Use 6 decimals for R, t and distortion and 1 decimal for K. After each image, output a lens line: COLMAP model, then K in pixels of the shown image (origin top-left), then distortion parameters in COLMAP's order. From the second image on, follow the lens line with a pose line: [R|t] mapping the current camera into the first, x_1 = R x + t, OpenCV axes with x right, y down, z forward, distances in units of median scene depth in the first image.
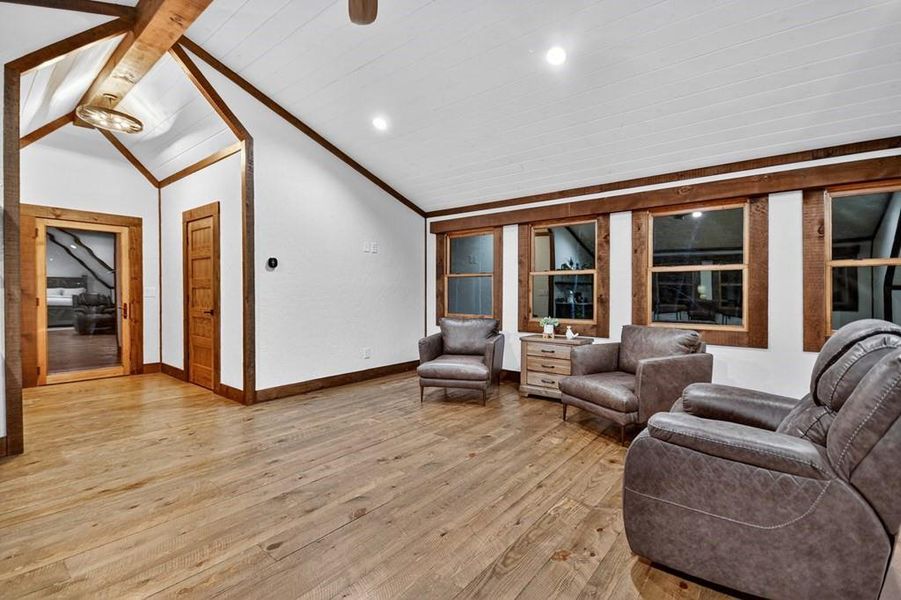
lens RADIAL K [[405.3, 0, 447.1], [0, 405.3, 301.1], [0, 0, 1]] dist [0.000974, -0.000200]
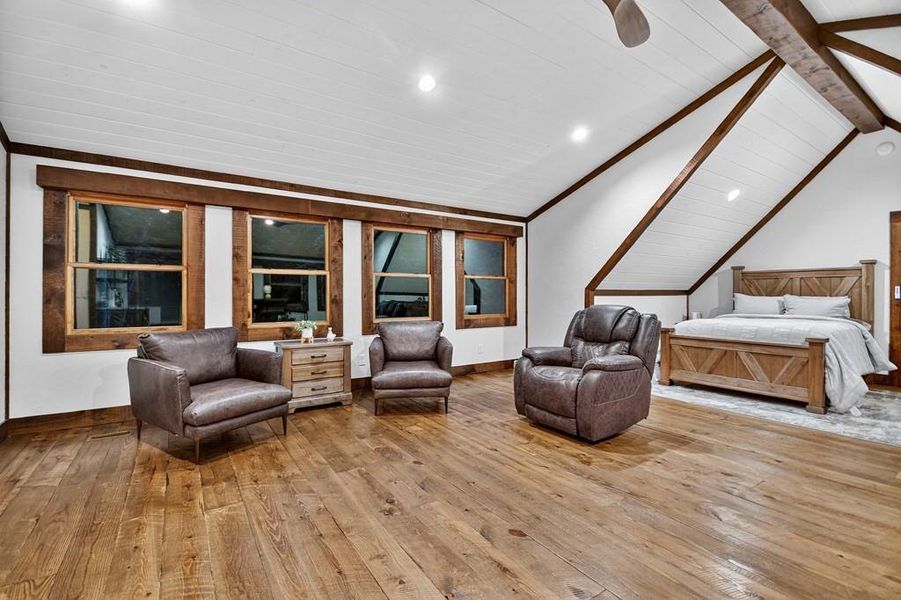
lens RADIAL K [[405.9, 0, 454.0], [0, 405.9, 301.2], [0, 0, 1]] dist [-0.007174, -0.000160]
pose [[0.280316, -0.018090, 0.959737, -0.654129], [0.020974, 0.999699, 0.012717, -0.010143], [-0.959679, 0.016565, 0.280611, 0.507635]]
